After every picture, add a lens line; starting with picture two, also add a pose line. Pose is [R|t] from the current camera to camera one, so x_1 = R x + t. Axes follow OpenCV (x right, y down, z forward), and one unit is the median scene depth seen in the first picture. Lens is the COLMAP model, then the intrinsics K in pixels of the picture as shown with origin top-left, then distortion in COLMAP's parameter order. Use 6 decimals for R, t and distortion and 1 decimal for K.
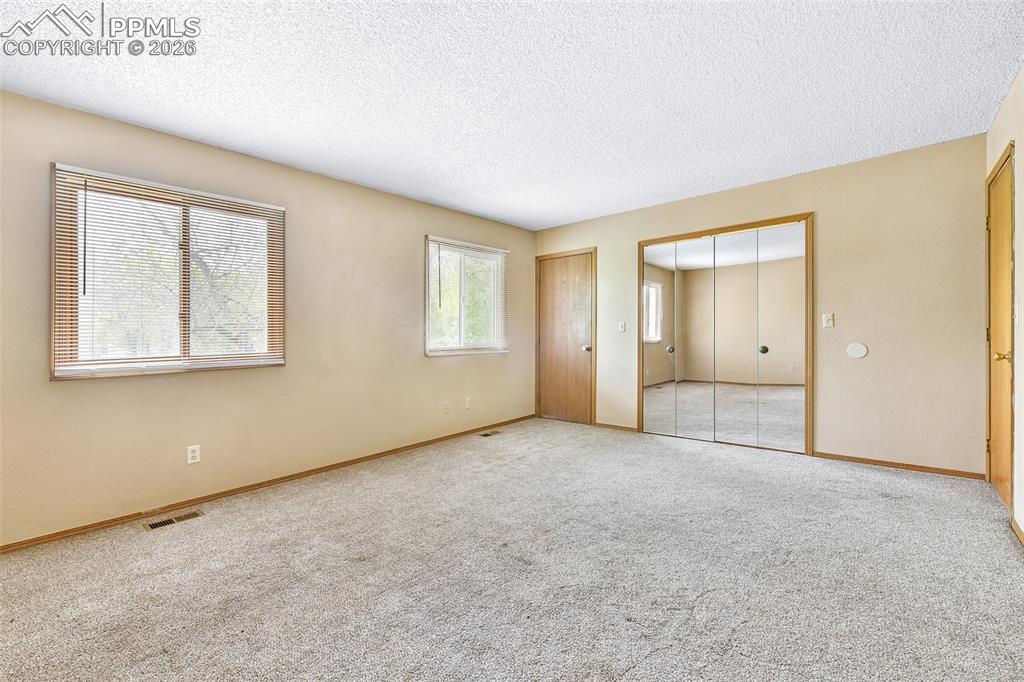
lens RADIAL K [[446.0, 0, 514.1], [0, 446.0, 331.7], [0, 0, 1]] dist [0.016231, 0.000189]
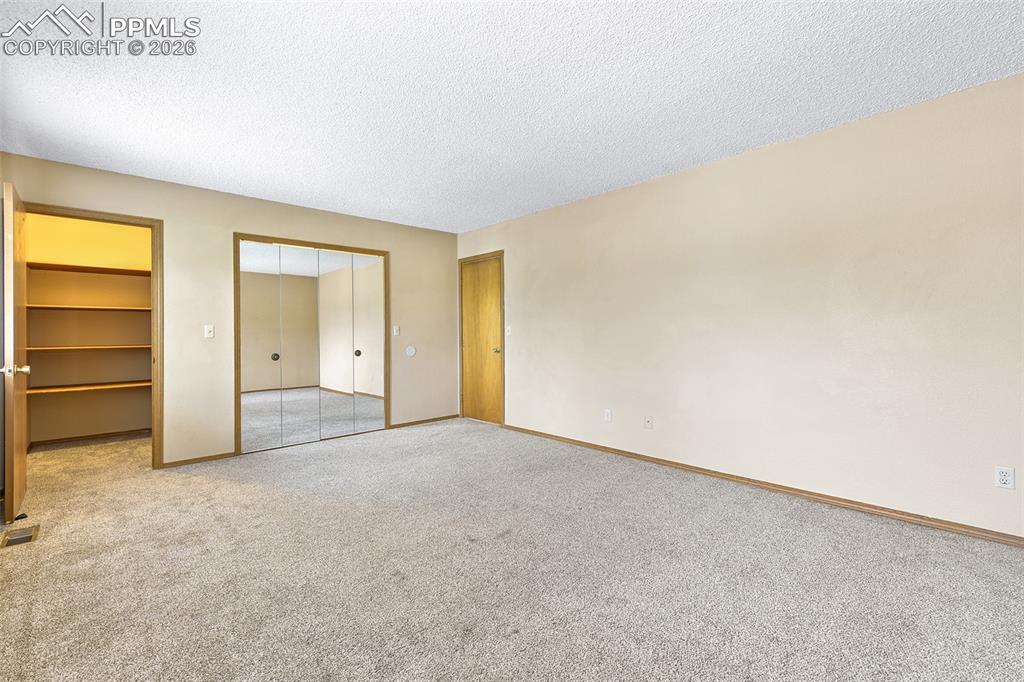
lens RADIAL K [[435.8, 0, 506.7], [0, 435.8, 339.2], [0, 0, 1]] dist [-0.000433, 0.001345]
pose [[0.094055, 0.009013, 0.995526, -0.632363], [0.003383, 0.999950, -0.009373, 0.015558], [-0.995561, 0.004250, 0.094020, 0.516780]]
